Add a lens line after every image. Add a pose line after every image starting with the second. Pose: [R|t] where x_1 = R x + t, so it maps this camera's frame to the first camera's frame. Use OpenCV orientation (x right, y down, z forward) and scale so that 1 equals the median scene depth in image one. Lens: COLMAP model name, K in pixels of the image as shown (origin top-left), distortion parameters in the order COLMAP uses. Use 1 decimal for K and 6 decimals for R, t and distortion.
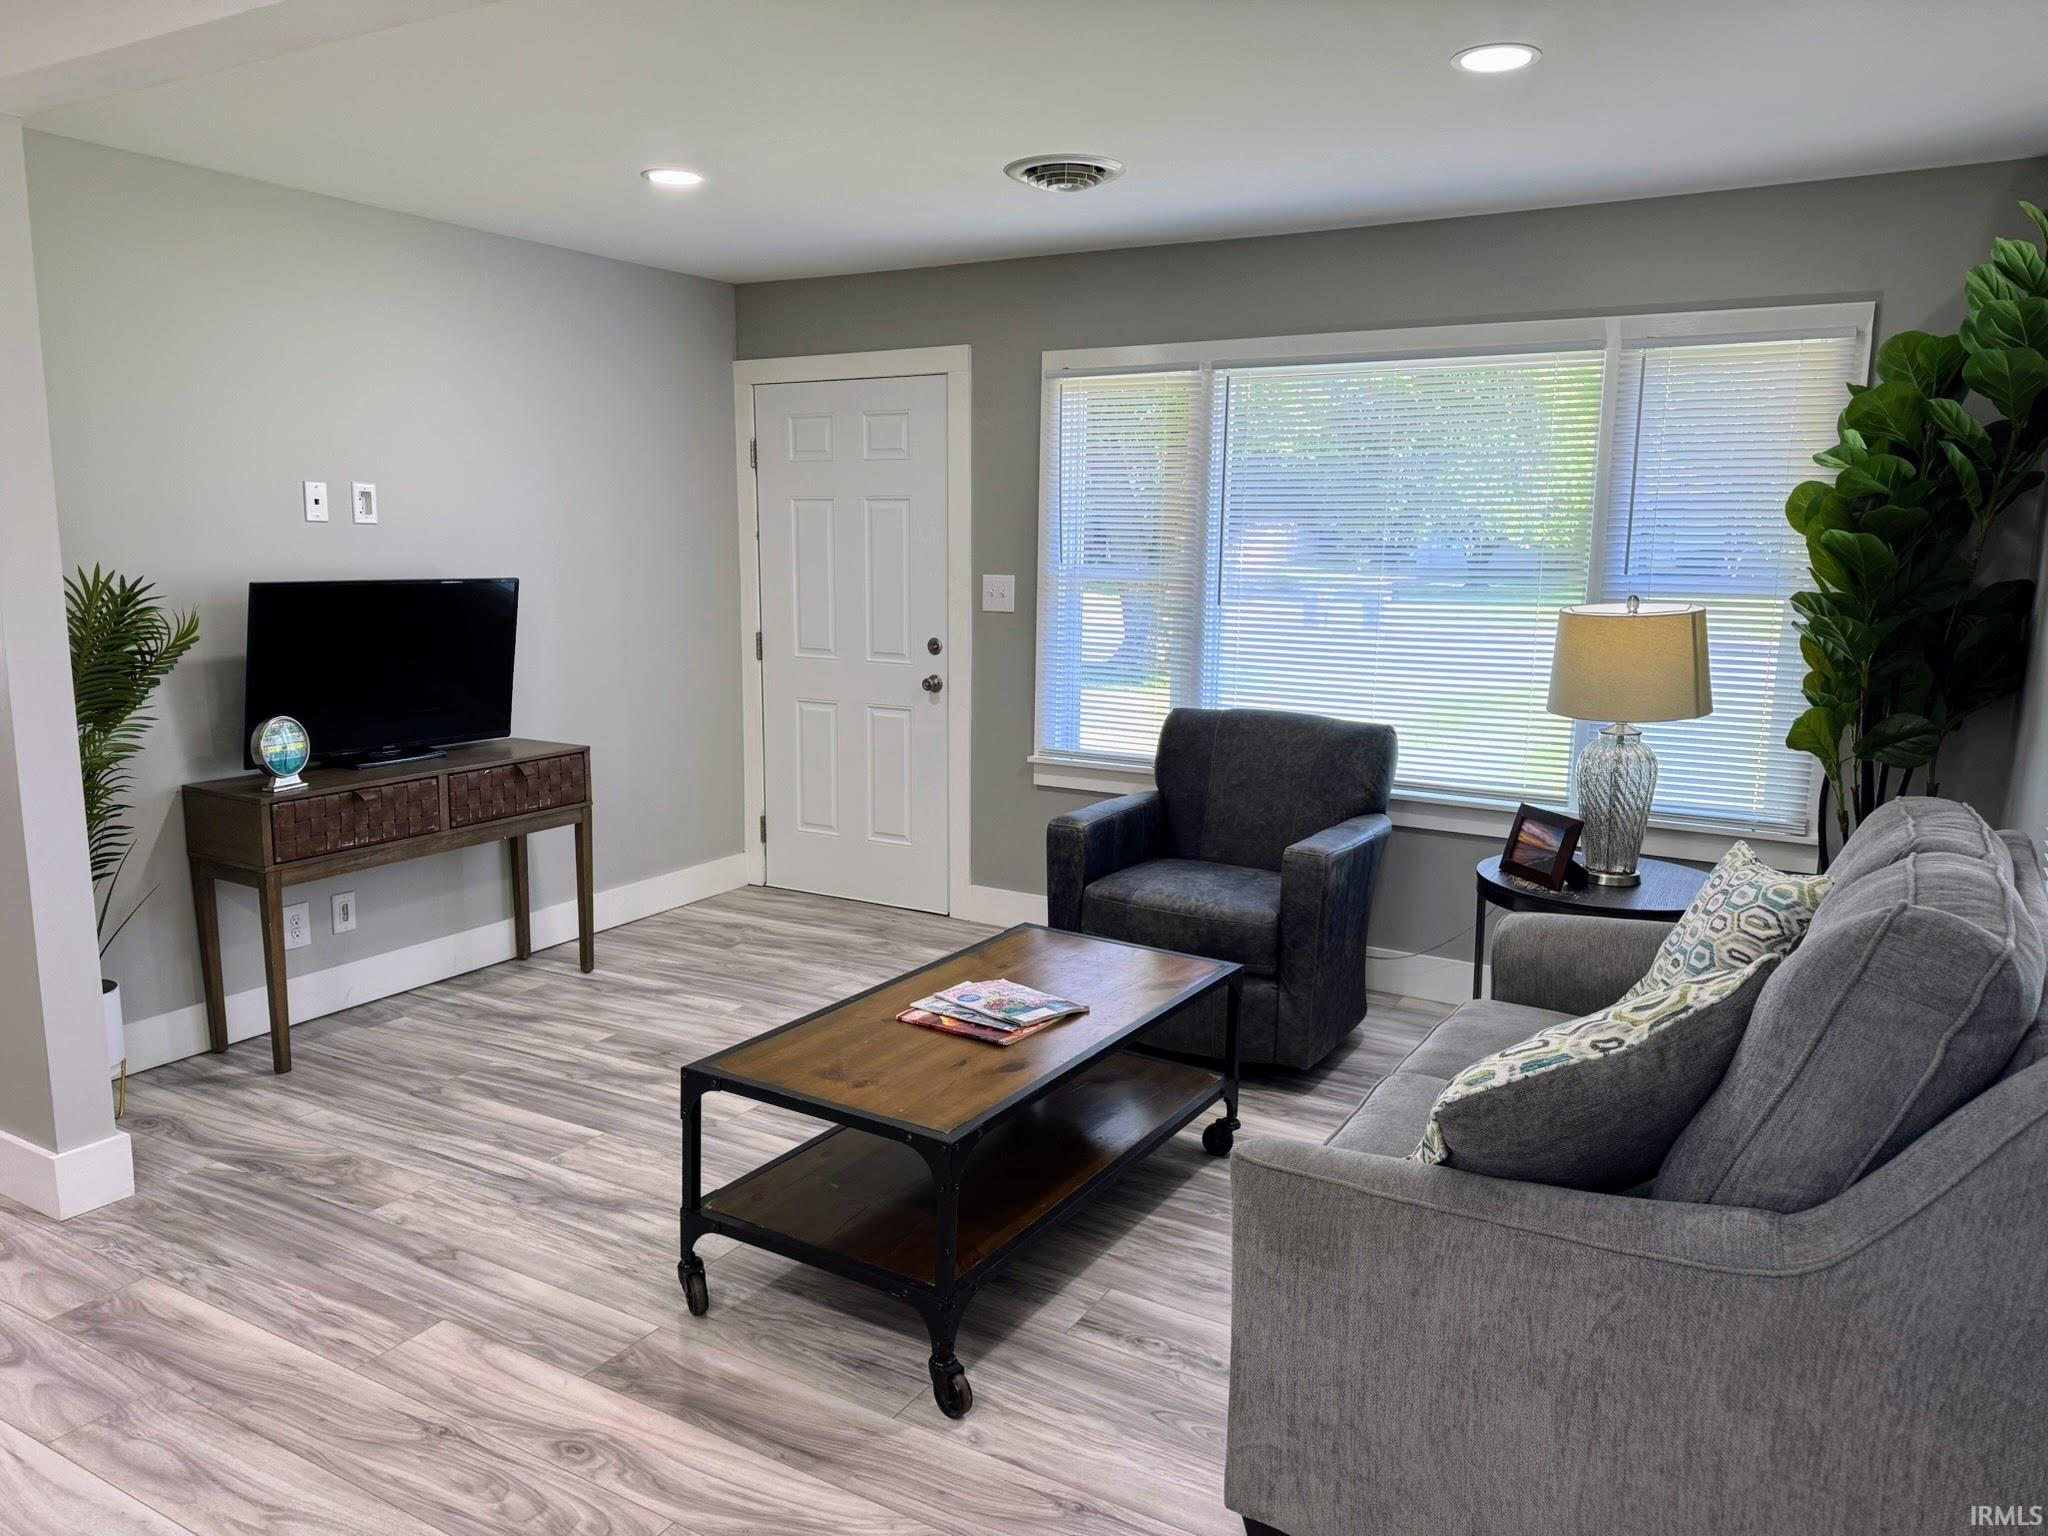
lens RADIAL K [[1449.7, 0, 1038.0], [0, 1449.7, 772.4], [0, 0, 1]] dist [0.061971, -0.030435]
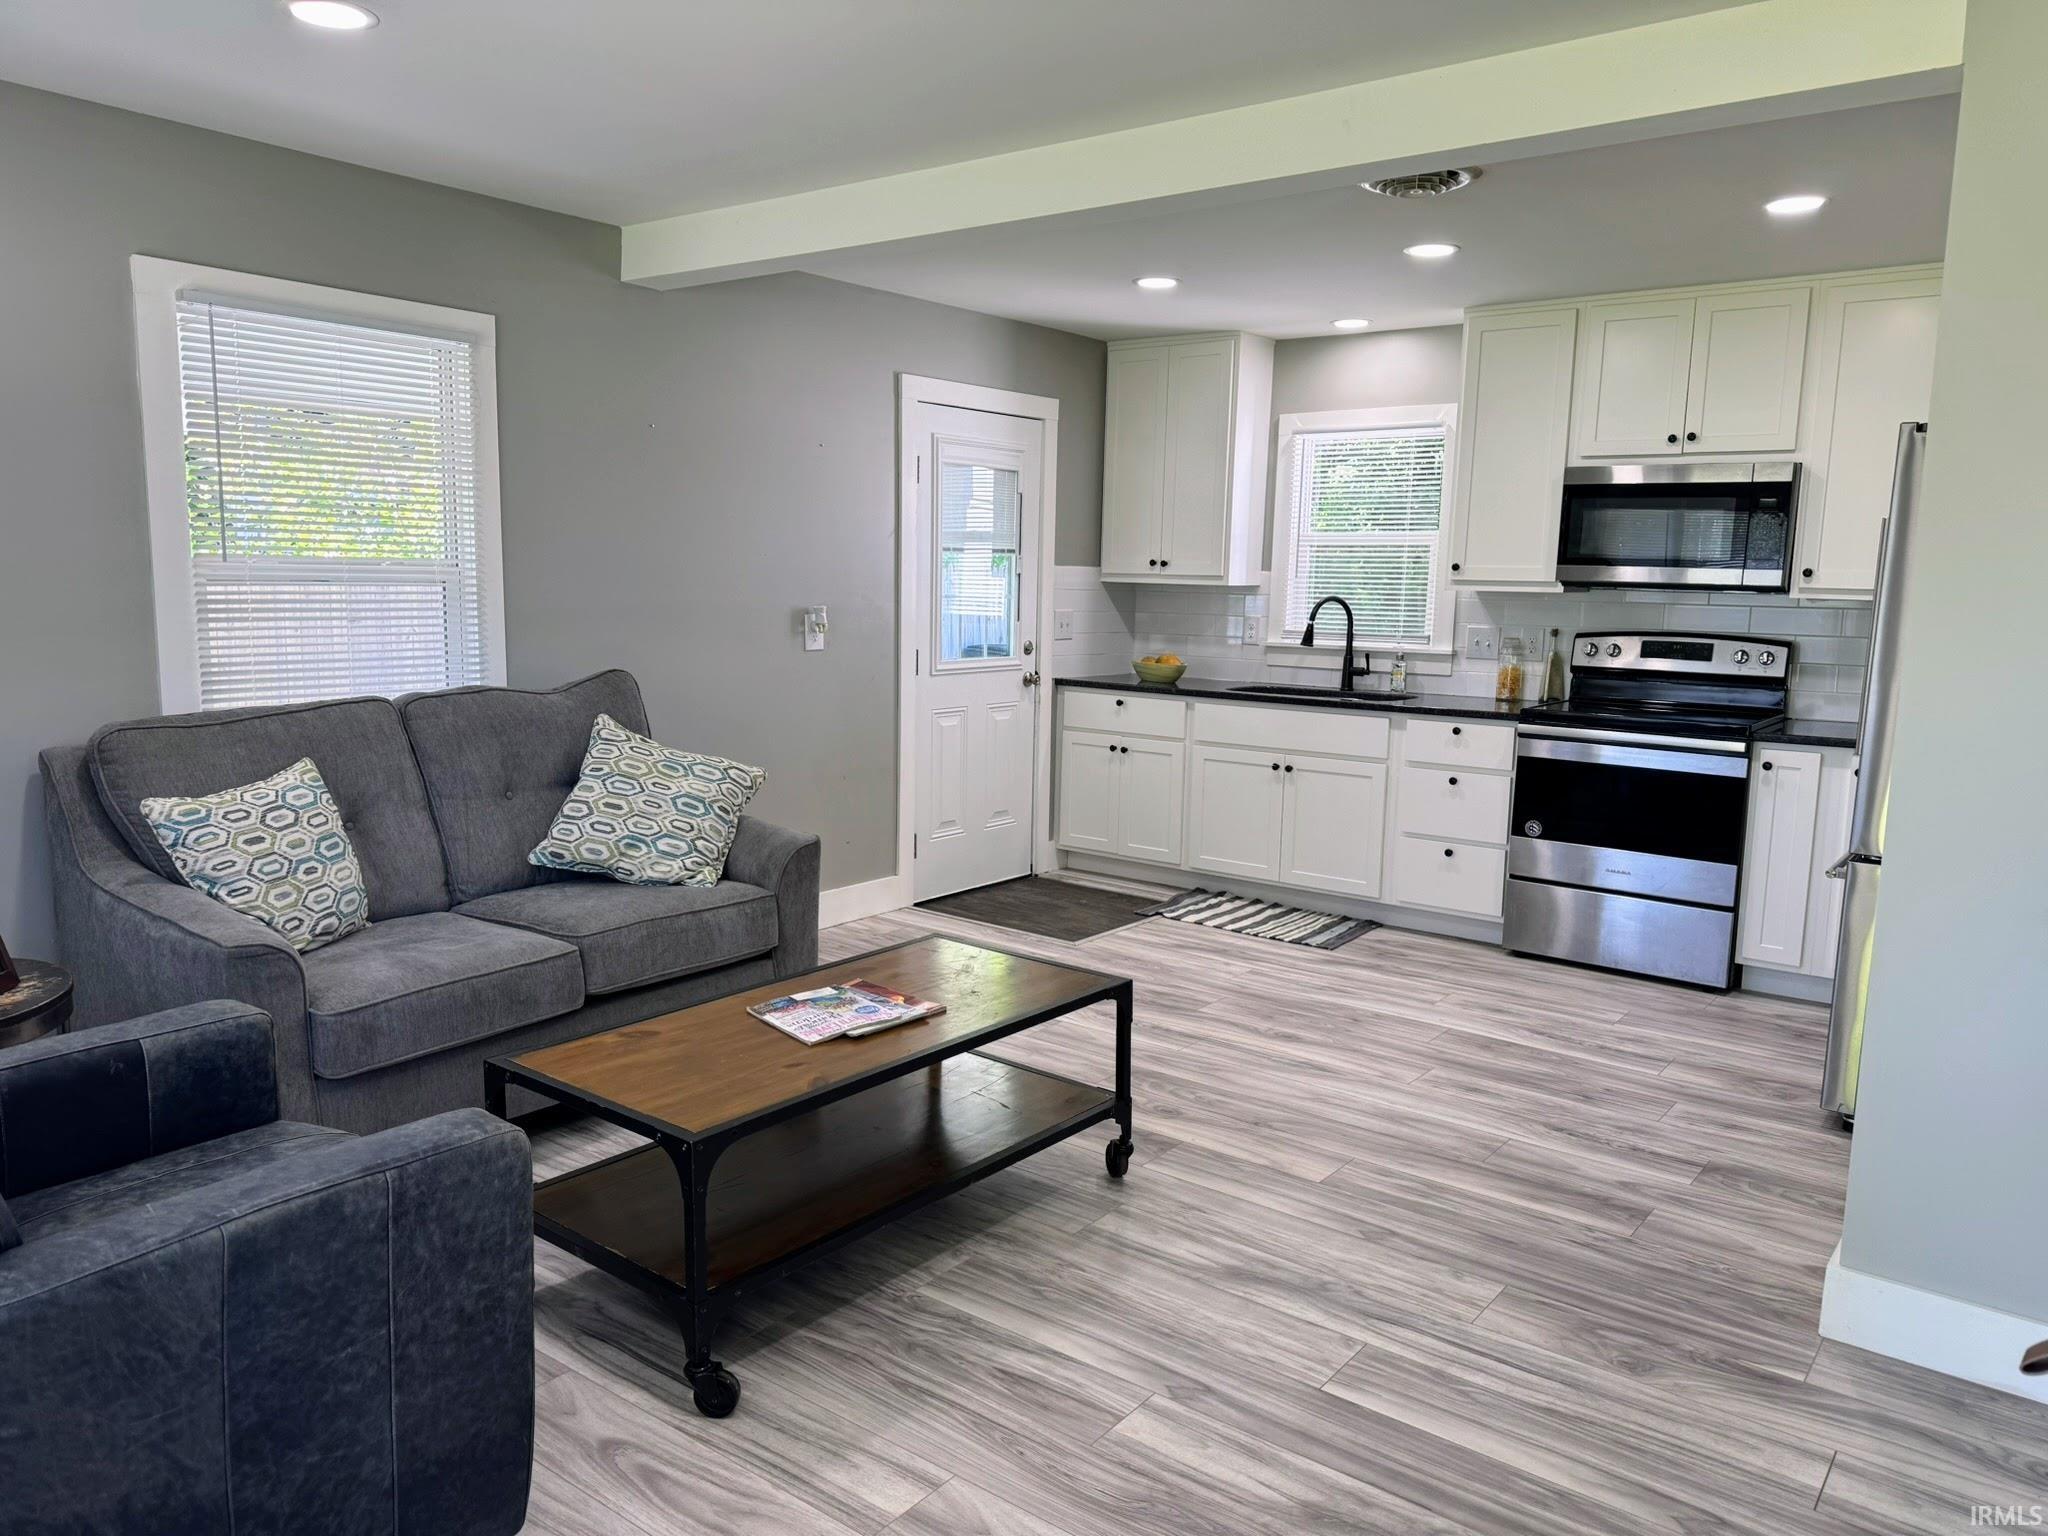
lens RADIAL K [[1449.7, 0, 1022.0], [0, 1449.7, 776.4], [0, 0, 1]] dist [0.061971, -0.030435]
pose [[-0.989248, -0.043272, 0.139698, -0.269771], [0.001603, 0.951957, 0.306229, -0.281785], [-0.146238, 0.303160, -0.941652, 1.798013]]
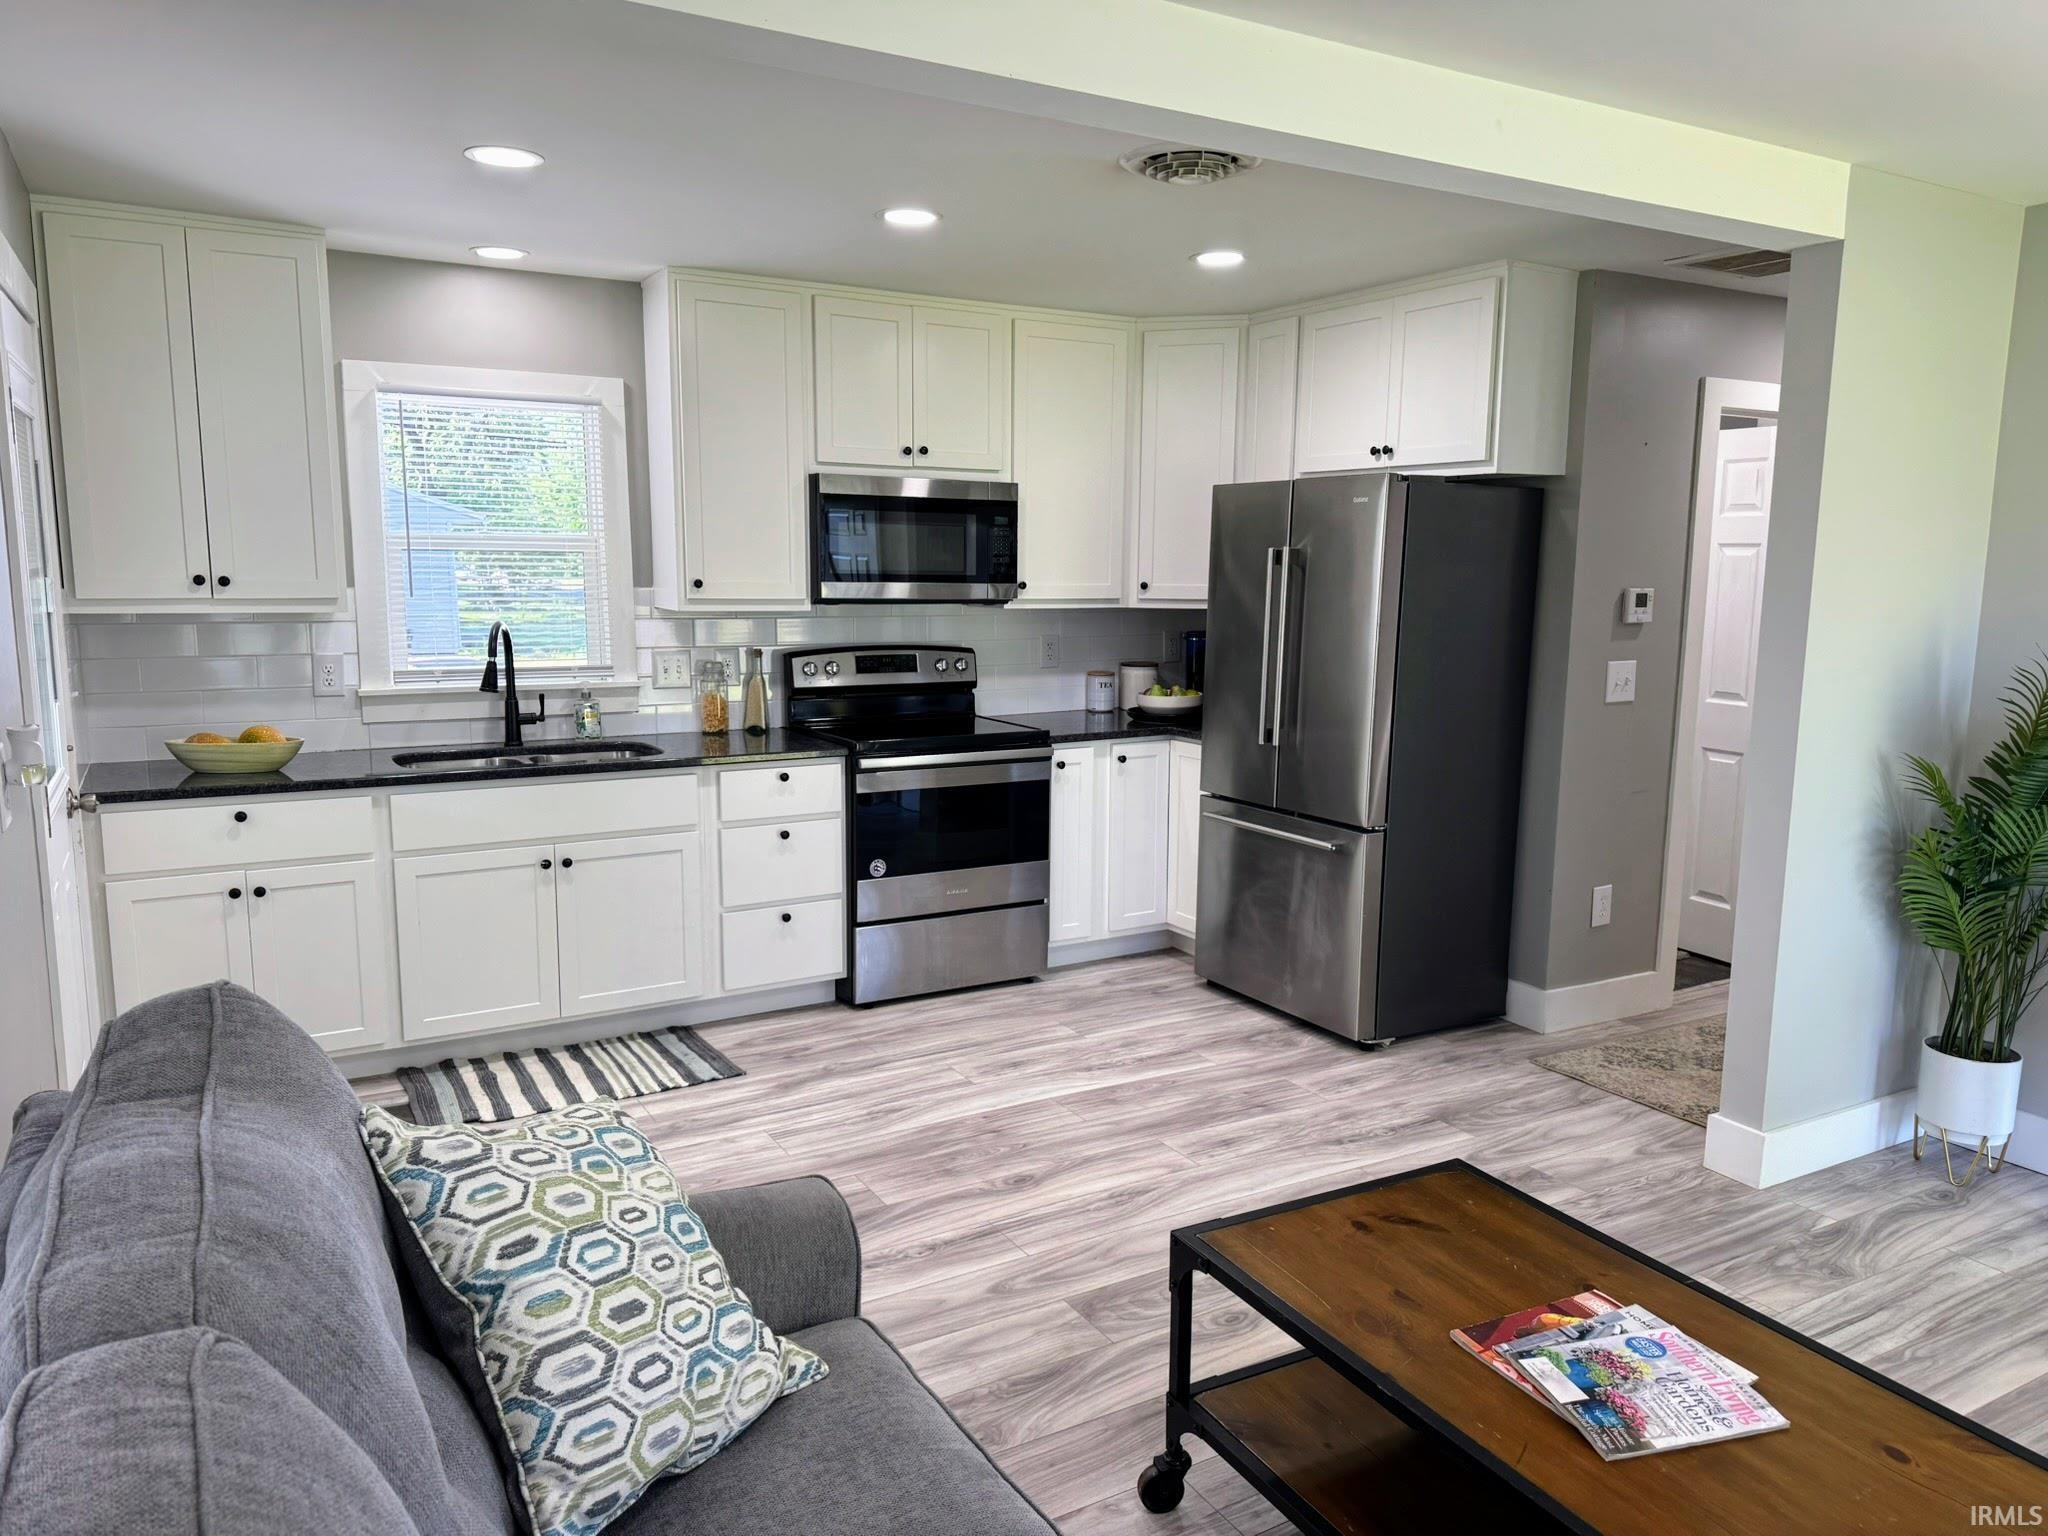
lens RADIAL K [[1449.7, 0, 1019.2], [0, 1449.7, 758.2], [0, 0, 1]] dist [0.061971, -0.030435]
pose [[-0.492520, 0.114363, -0.862755, 0.601790], [-0.161925, 0.961978, 0.219953, -0.186680], [0.855105, 0.248033, -0.455275, 0.967727]]
